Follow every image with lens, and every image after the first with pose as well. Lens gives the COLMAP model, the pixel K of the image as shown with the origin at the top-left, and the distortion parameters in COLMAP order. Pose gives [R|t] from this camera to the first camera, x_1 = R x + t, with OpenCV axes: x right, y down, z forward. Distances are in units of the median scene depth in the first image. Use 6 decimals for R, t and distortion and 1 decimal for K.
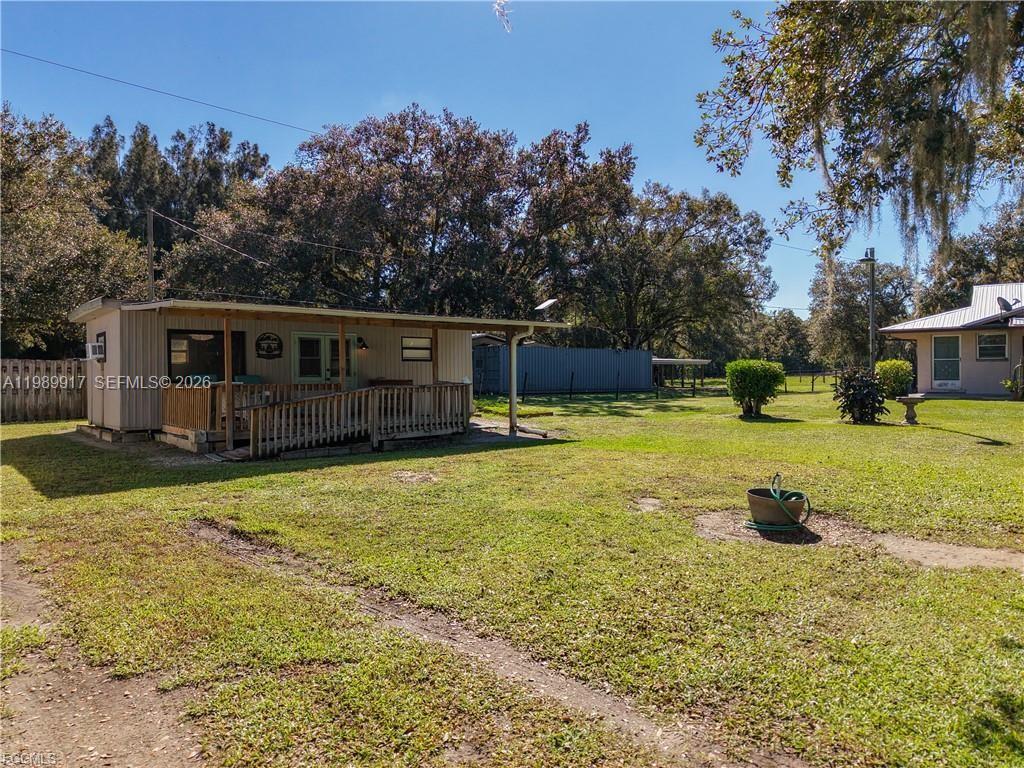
lens RADIAL K [[714.7, 0, 518.1], [0, 714.7, 385.7], [0, 0, 1]] dist [0.014343, 0.002424]
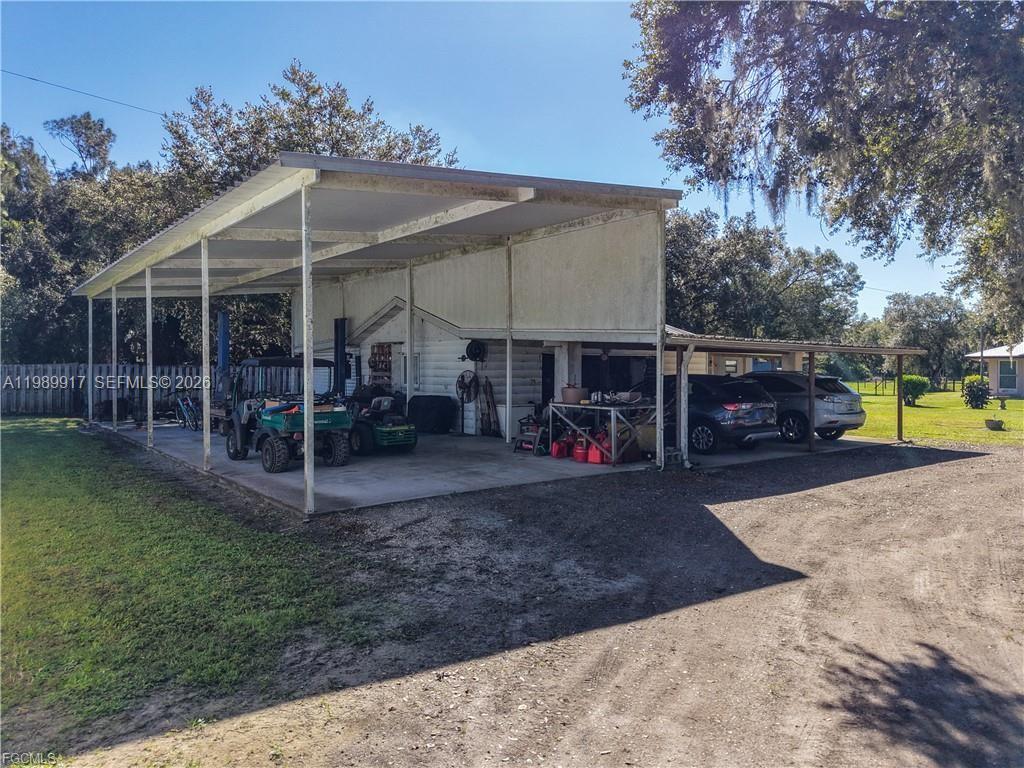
lens RADIAL K [[714.7, 0, 505.5], [0, 714.7, 381.2], [0, 0, 1]] dist [0.014343, 0.002424]
pose [[0.999327, 0.017062, -0.032461, -0.363249], [-0.017395, 0.999799, -0.009980, 0.008856], [0.032284, 0.010538, 0.999423, -0.492769]]
